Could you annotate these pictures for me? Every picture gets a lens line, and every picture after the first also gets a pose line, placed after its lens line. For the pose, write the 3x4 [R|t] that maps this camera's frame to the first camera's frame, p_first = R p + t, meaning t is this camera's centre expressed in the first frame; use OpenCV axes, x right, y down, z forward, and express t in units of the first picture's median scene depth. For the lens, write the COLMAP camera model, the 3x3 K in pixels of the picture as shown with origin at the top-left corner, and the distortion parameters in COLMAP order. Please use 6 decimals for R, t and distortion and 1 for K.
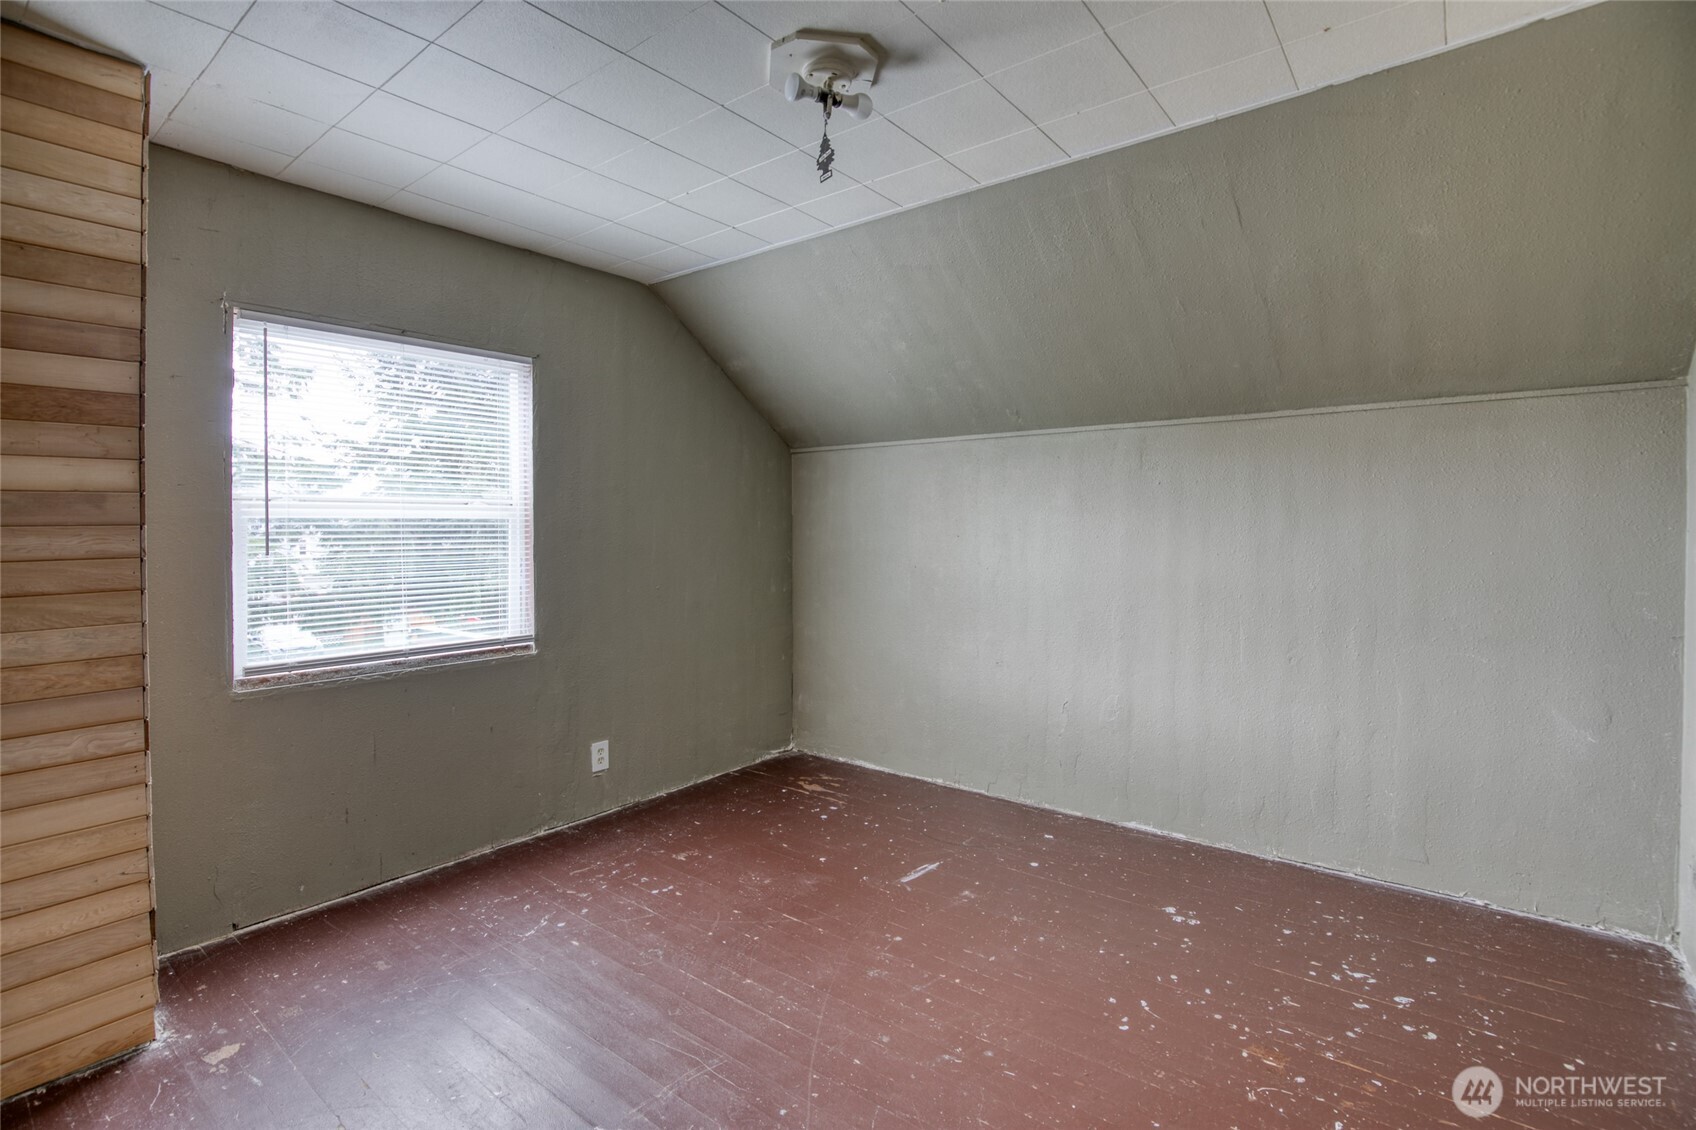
lens RADIAL K [[795.3, 0, 845.7], [0, 795.3, 562.0], [0, 0, 1]] dist [-0.032887, 0.004836]
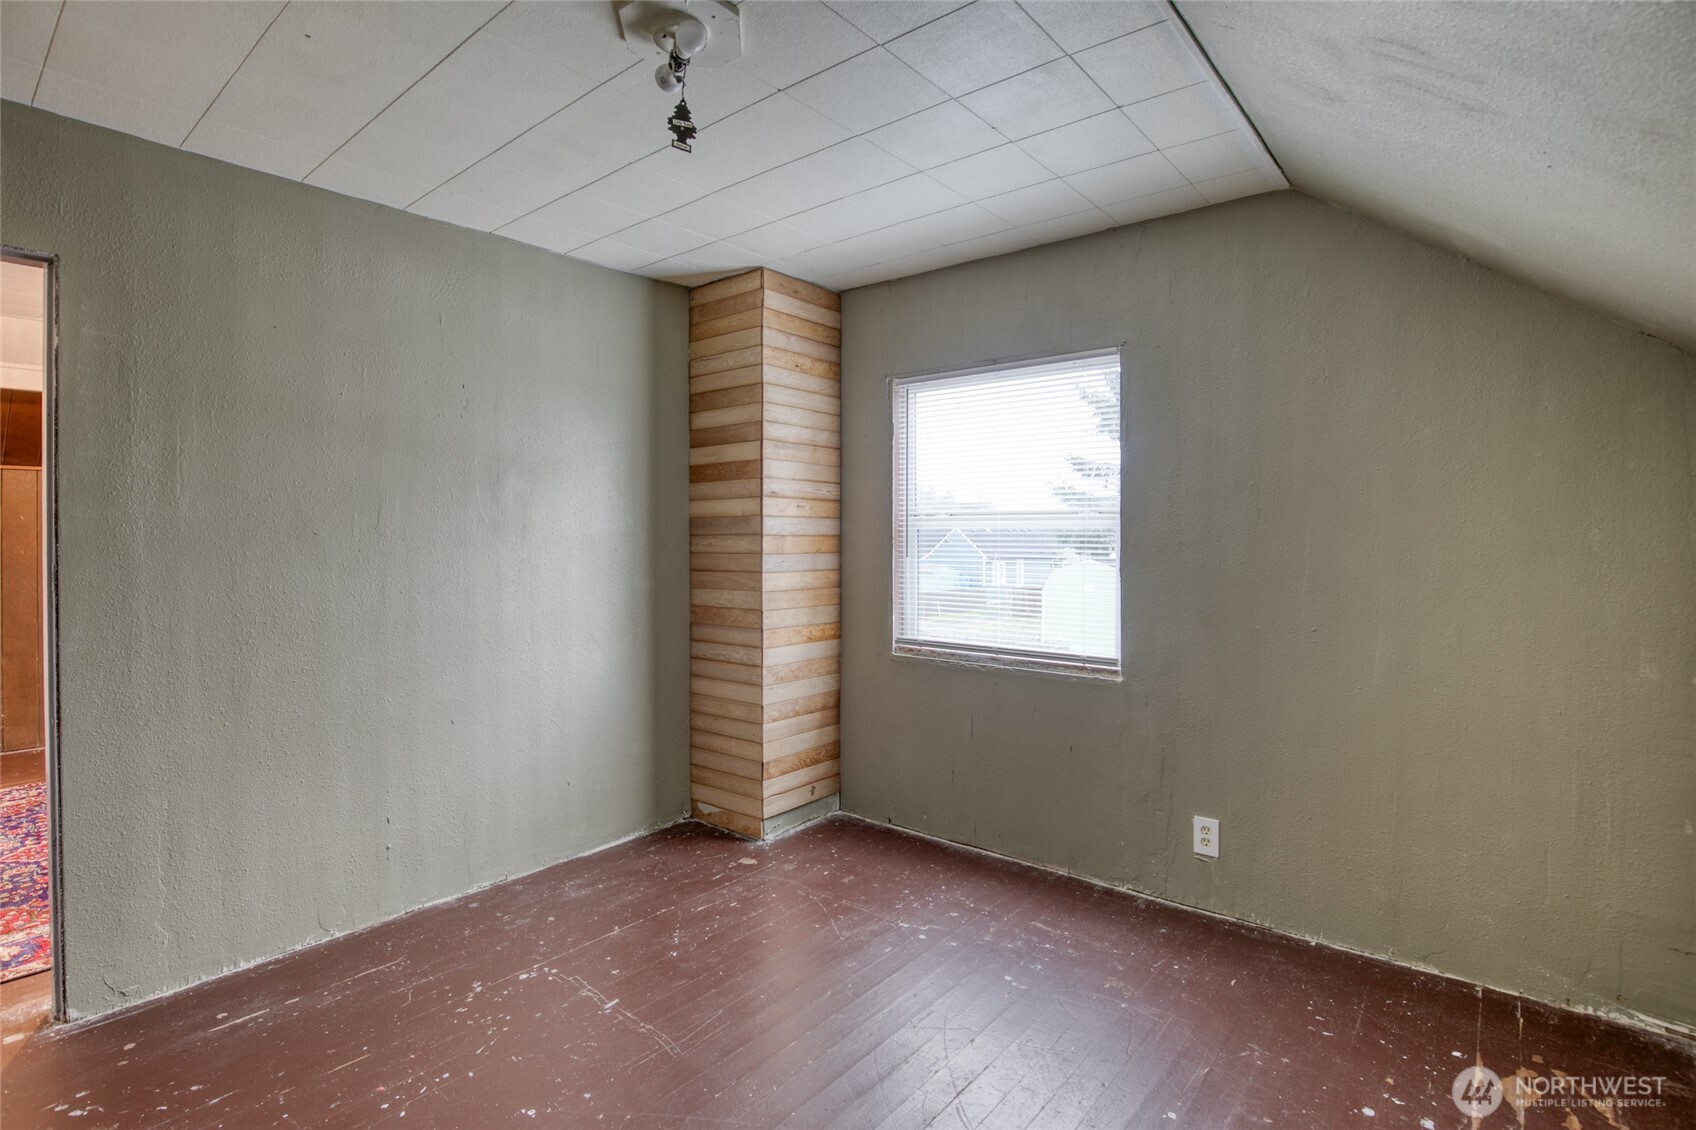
lens RADIAL K [[824.8, 0, 845.8], [0, 824.8, 549.0], [0, 0, 1]] dist [-0.027968, 0.001123]
pose [[-0.023489, 0.020934, -0.999505, 0.582472], [-0.044920, 0.998749, 0.021974, -0.041491], [0.998714, 0.045413, -0.022519, 0.789368]]
